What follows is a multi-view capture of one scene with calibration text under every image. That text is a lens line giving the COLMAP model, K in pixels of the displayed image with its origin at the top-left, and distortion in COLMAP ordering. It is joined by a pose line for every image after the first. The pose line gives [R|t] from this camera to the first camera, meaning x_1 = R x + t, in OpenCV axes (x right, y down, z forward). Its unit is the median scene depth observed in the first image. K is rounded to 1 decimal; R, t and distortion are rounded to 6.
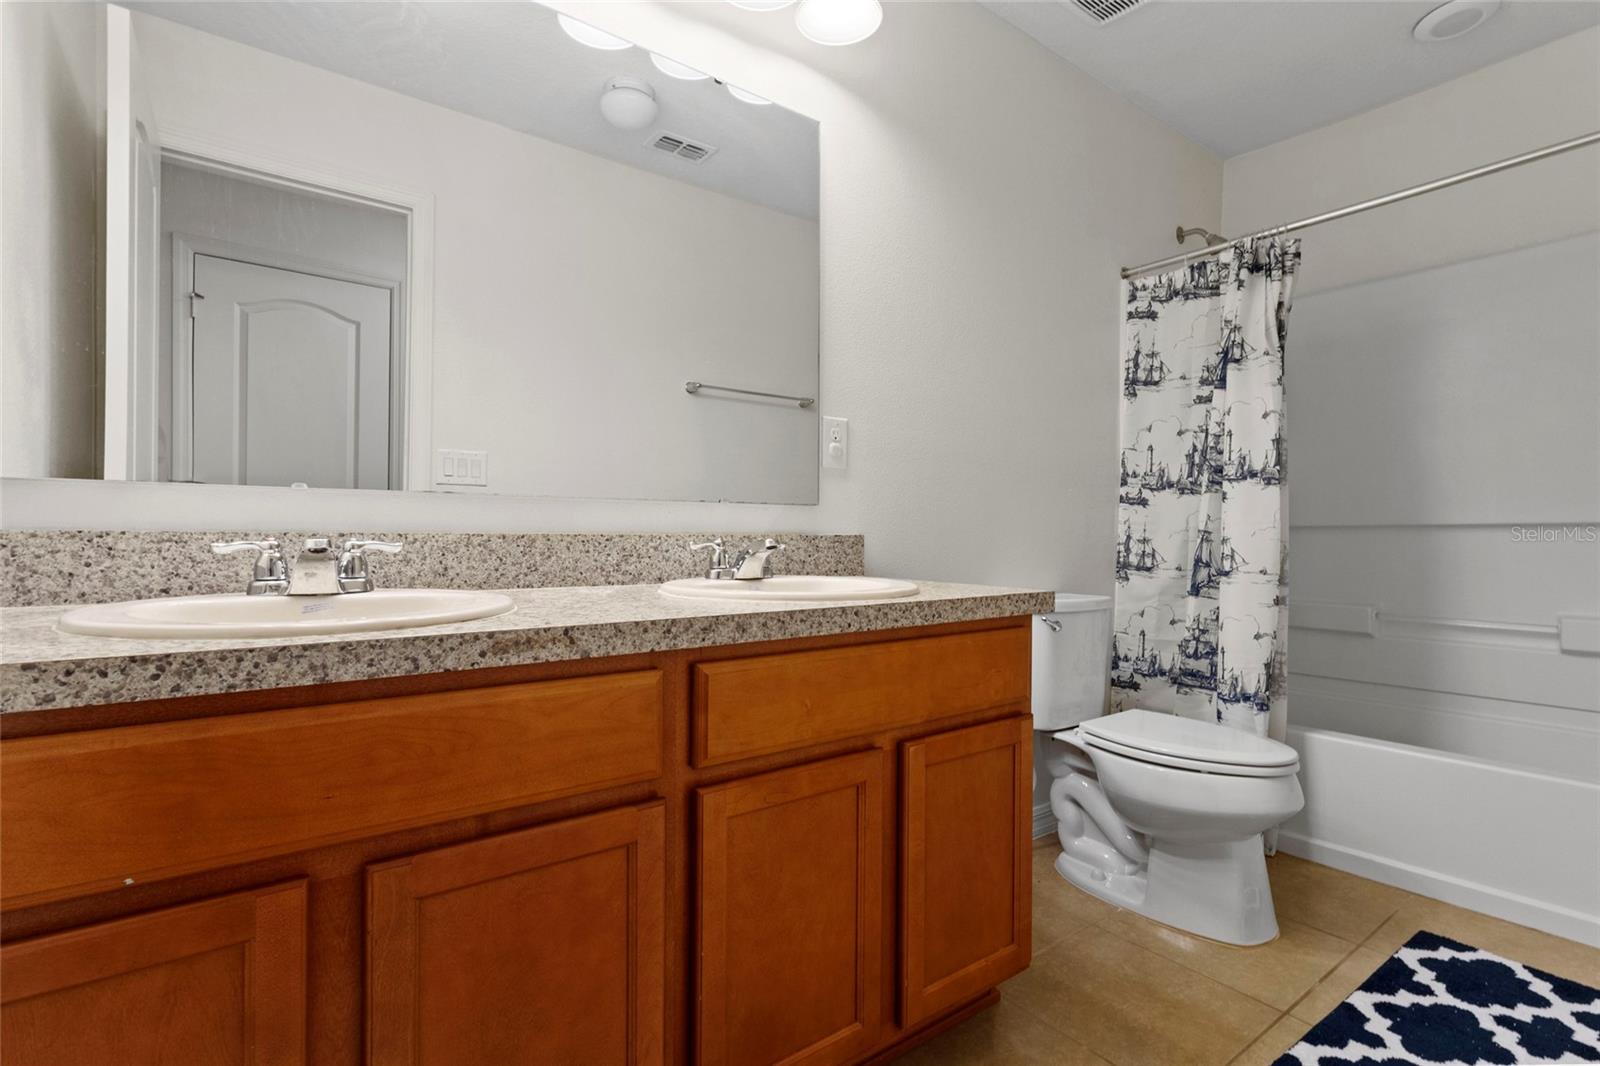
lens RADIAL K [[736.7, 0, 804.0], [0, 736.7, 531.7], [0, 0, 1]] dist [0.001038, 0.000668]
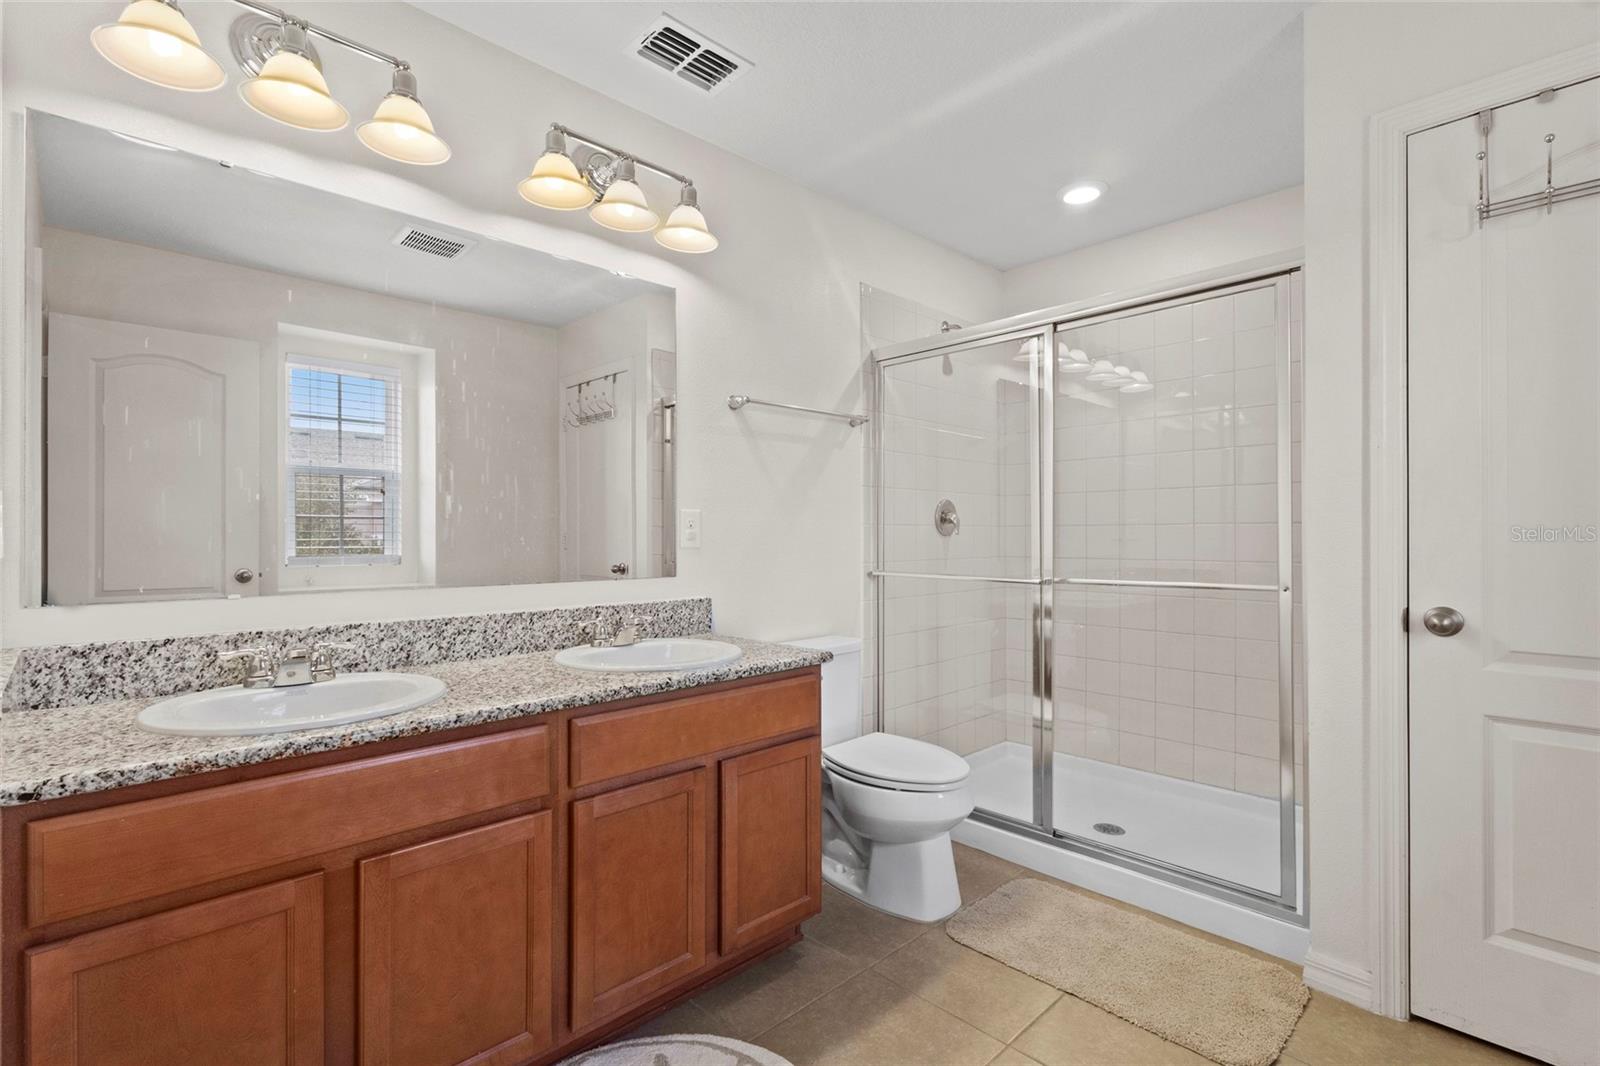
lens RADIAL K [[736.7, 0, 836.1], [0, 736.7, 540.6], [0, 0, 1]] dist [0.001038, 0.000668]
pose [[0.983488, -0.001956, 0.180965, 0.110860], [0.000932, 0.999983, 0.005741, -0.193077], [-0.180973, -0.005477, 0.983473, -0.578320]]
